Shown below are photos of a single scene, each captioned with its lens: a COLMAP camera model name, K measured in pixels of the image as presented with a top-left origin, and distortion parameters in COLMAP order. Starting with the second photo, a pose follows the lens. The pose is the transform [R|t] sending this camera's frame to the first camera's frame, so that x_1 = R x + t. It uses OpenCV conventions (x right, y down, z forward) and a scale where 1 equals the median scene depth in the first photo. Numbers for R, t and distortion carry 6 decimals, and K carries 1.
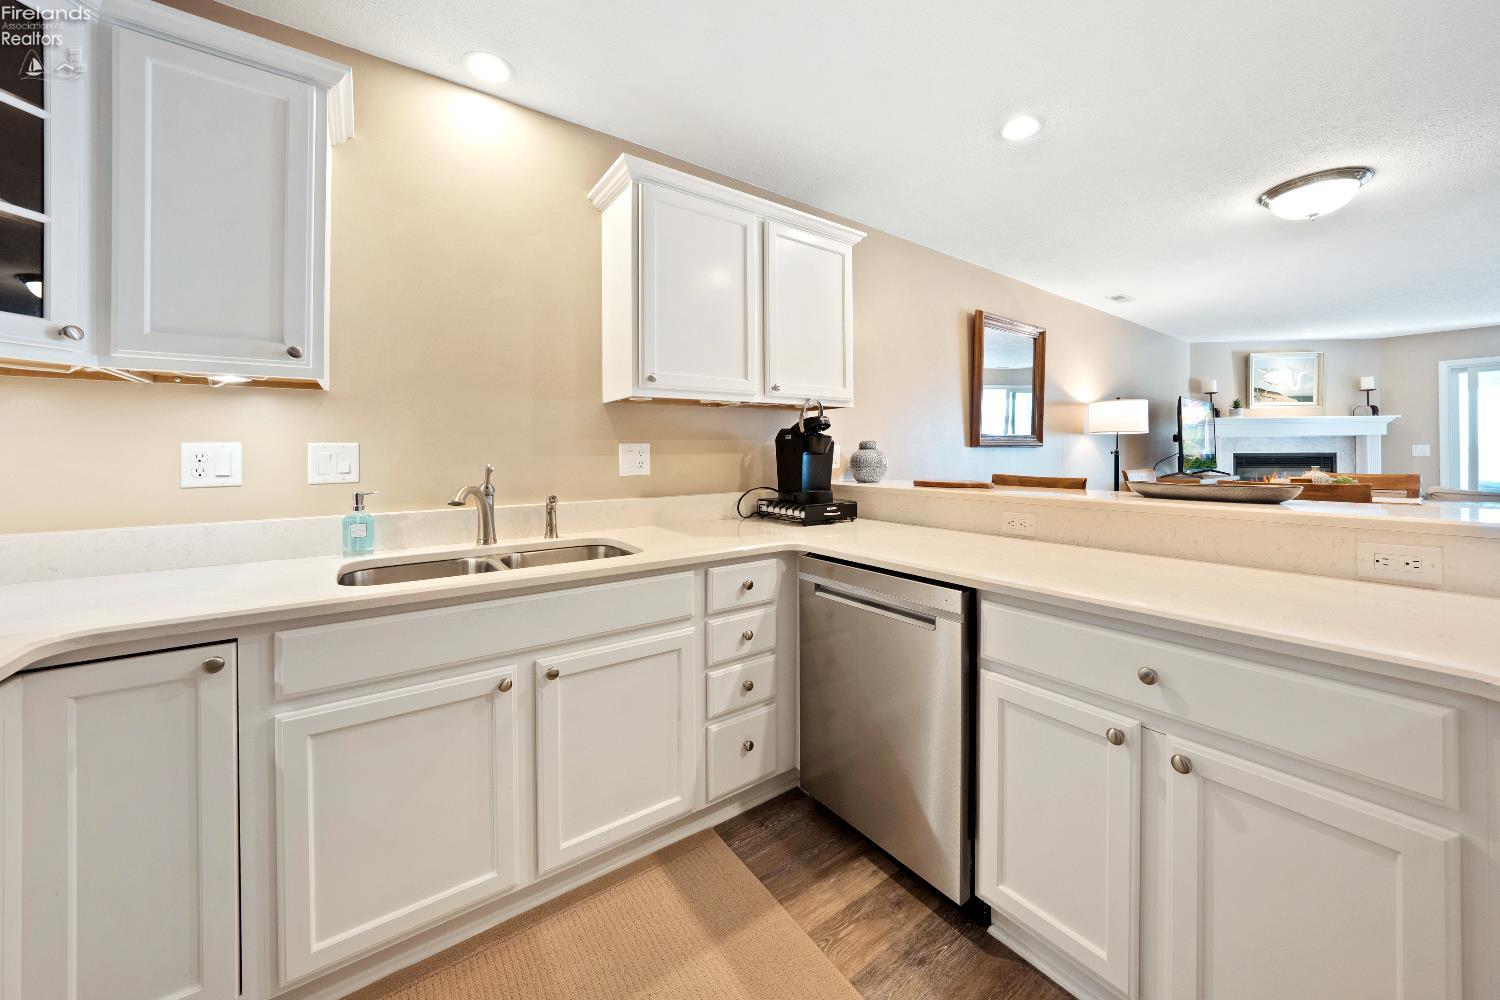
lens RADIAL K [[535.1, 0, 754.5], [0, 535.1, 453.9], [0, 0, 1]] dist [-0.026560, 0.004424]
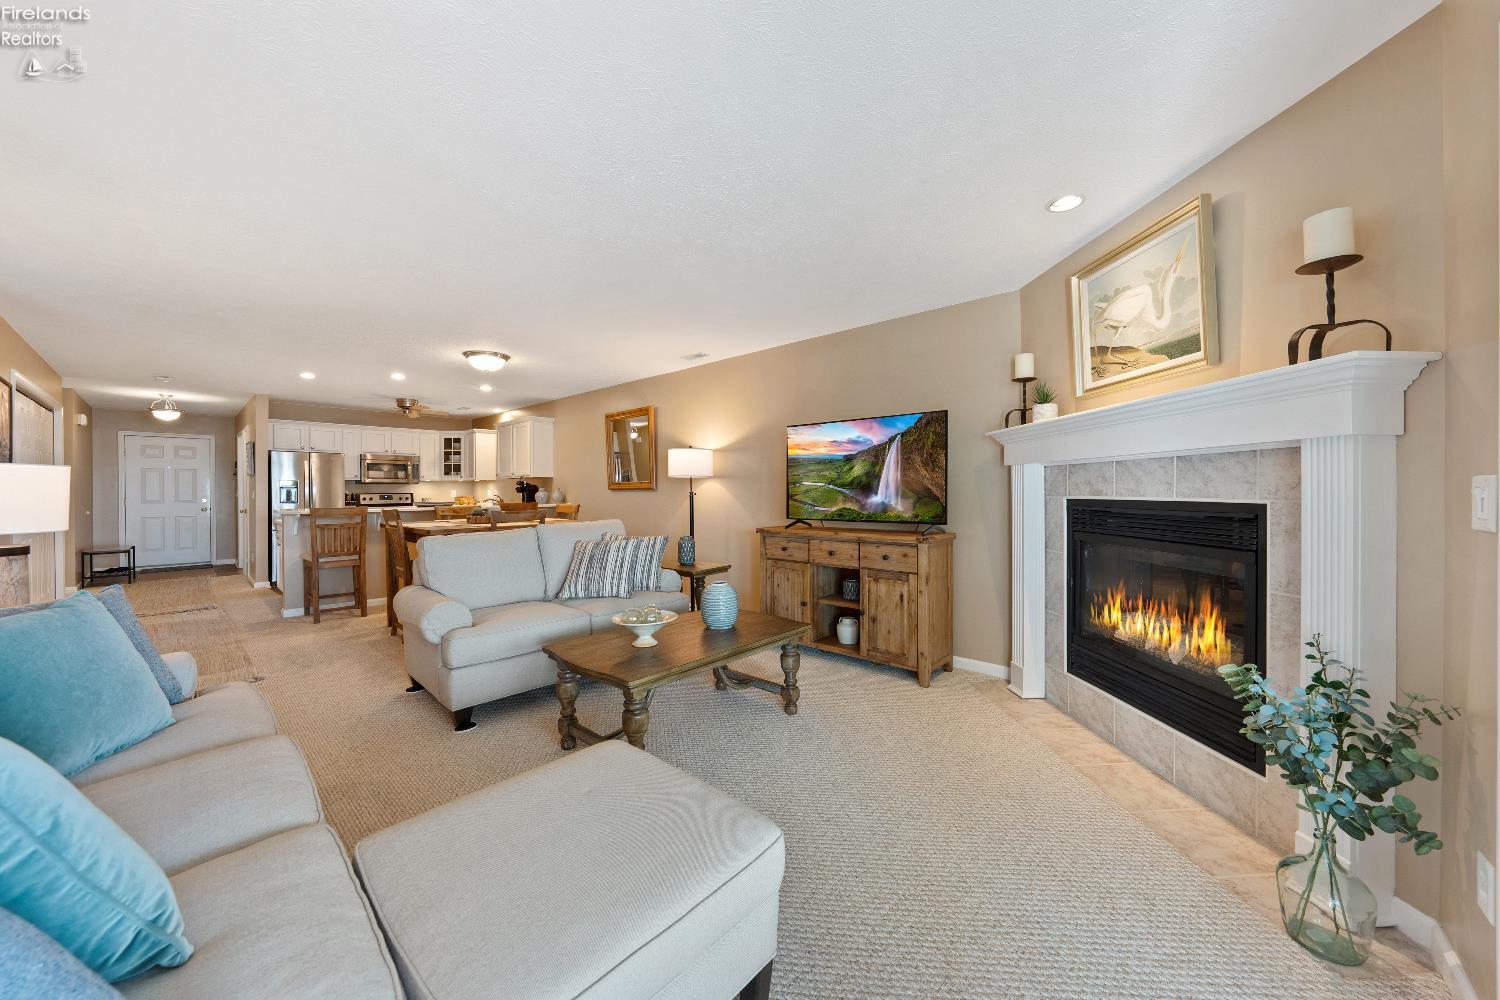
lens RADIAL K [[534.0, 0, 755.3], [0, 534.0, 490.3], [0, 0, 1]] dist [-0.025317, 0.004871]
pose [[0.214970, 0.007451, -0.976592, 3.634357], [0.004482, 0.999953, 0.008616, -0.037499], [0.976610, -0.006229, 0.214926, 1.745277]]
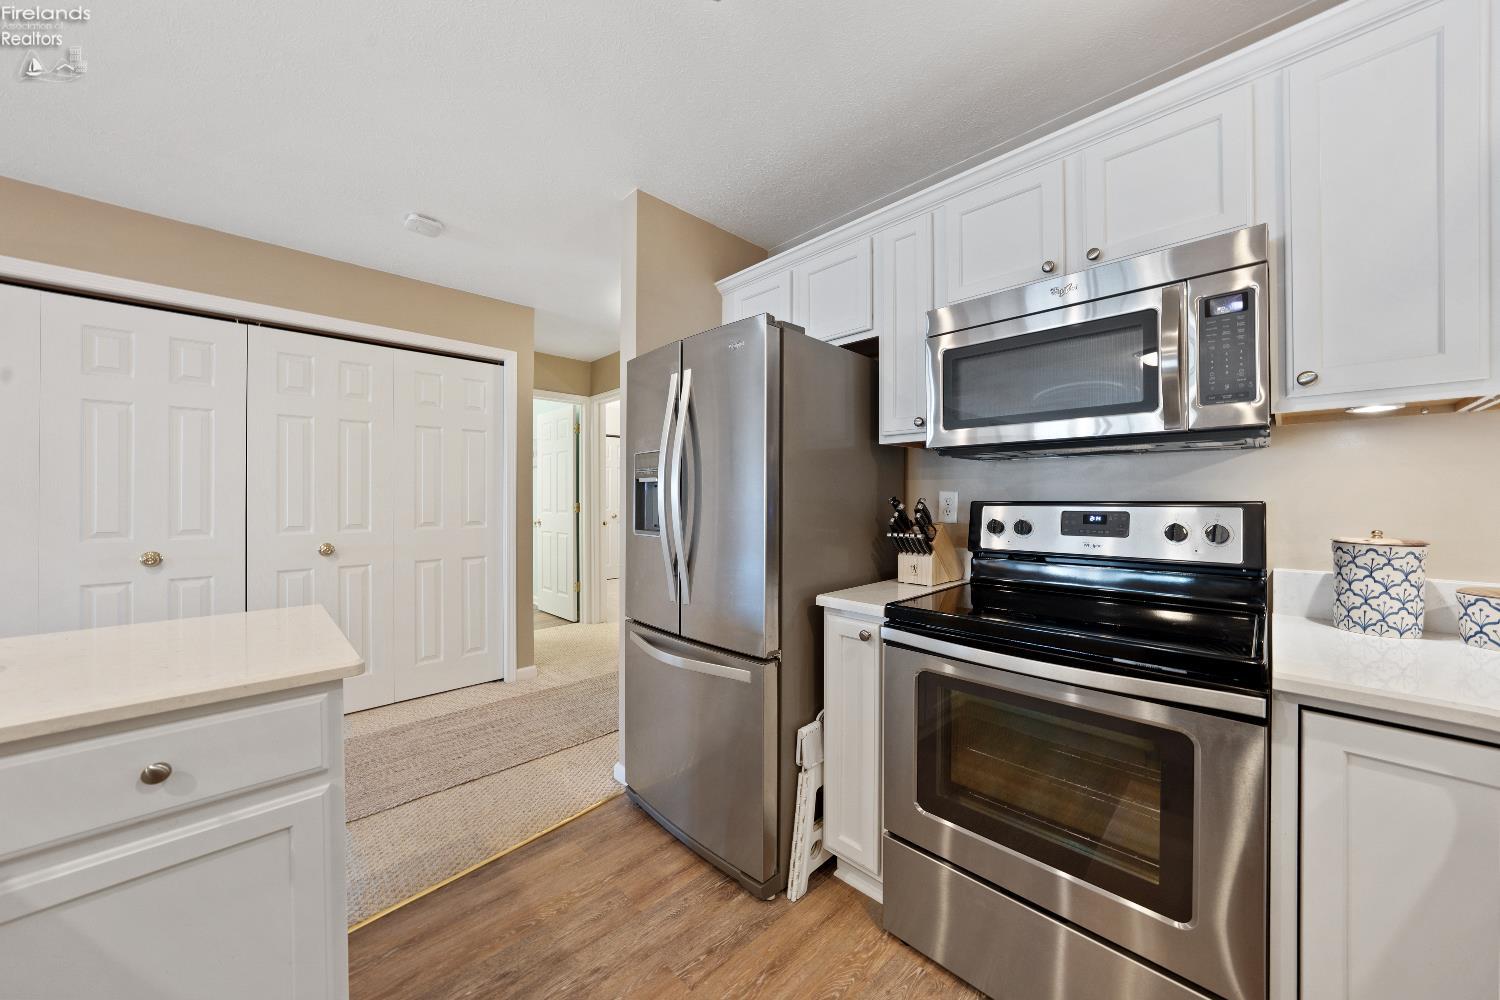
lens RADIAL K [[523.1, 0, 754.2], [0, 523.1, 492.7], [0, 0, 1]] dist [-0.025135, 0.004432]
pose [[-0.988161, 0.006277, -0.153290, 0.001123], [0.007624, 0.999937, -0.008205, -0.005635], [0.153229, -0.009276, -0.988147, 0.627915]]
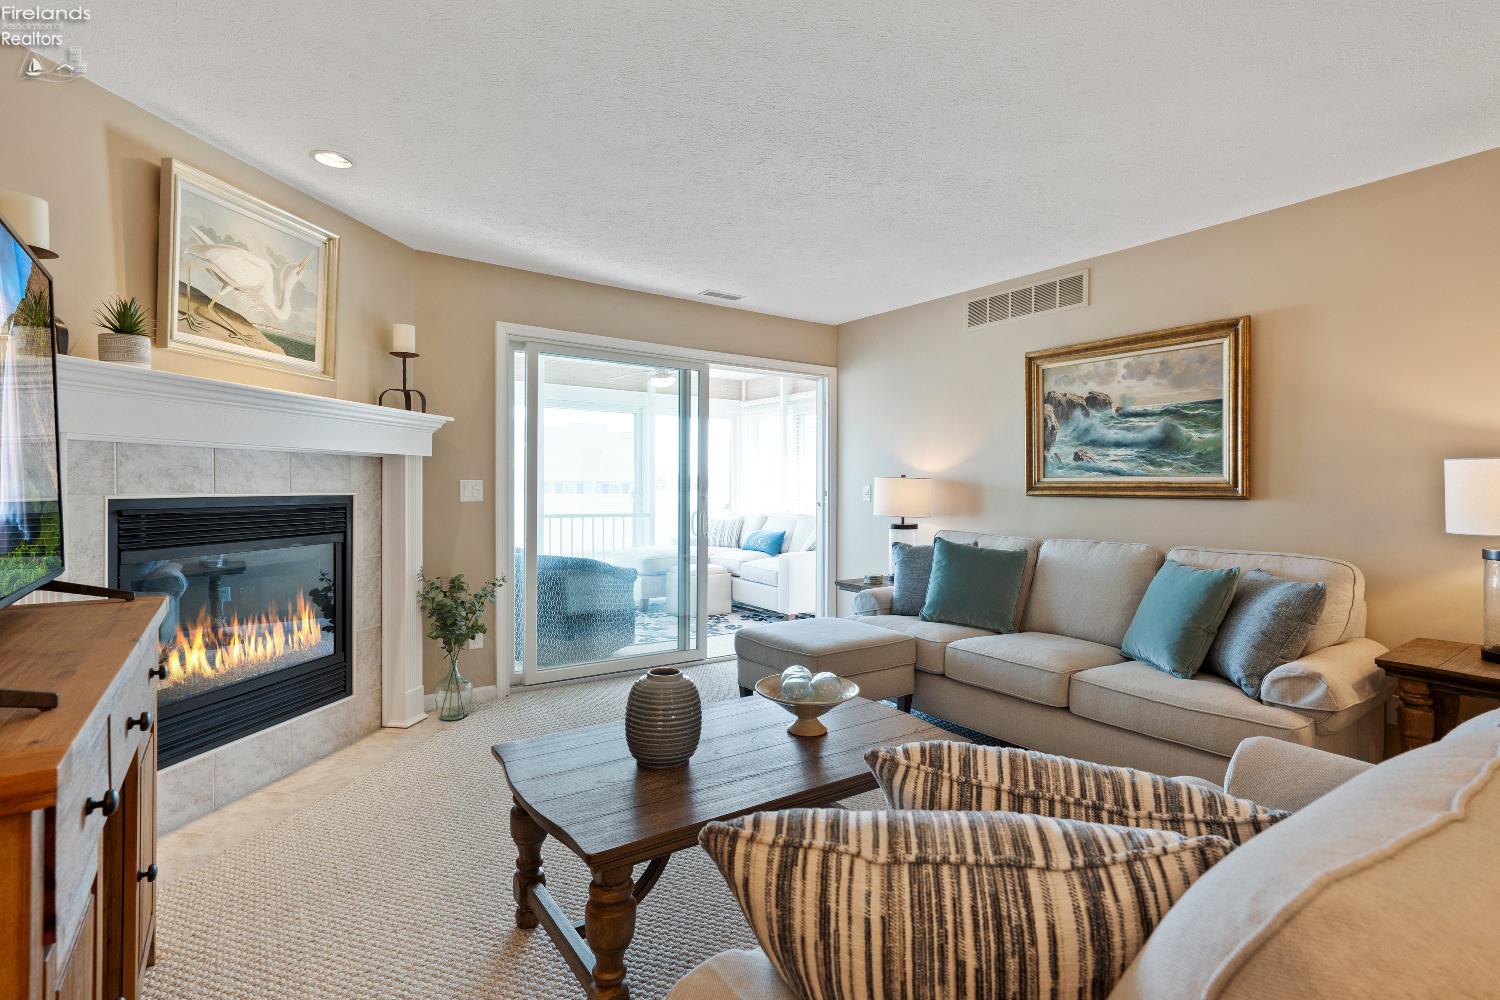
lens RADIAL K [[722.6, 0, 753.9], [0, 722.6, 492.4], [0, 0, 1]] dist [0.001313, 0.000410]
pose [[0.021030, -0.002387, 0.999776, 1.490352], [-0.008286, 0.999962, 0.002562, -0.023370], [-0.999745, -0.008338, 0.021009, 1.810174]]
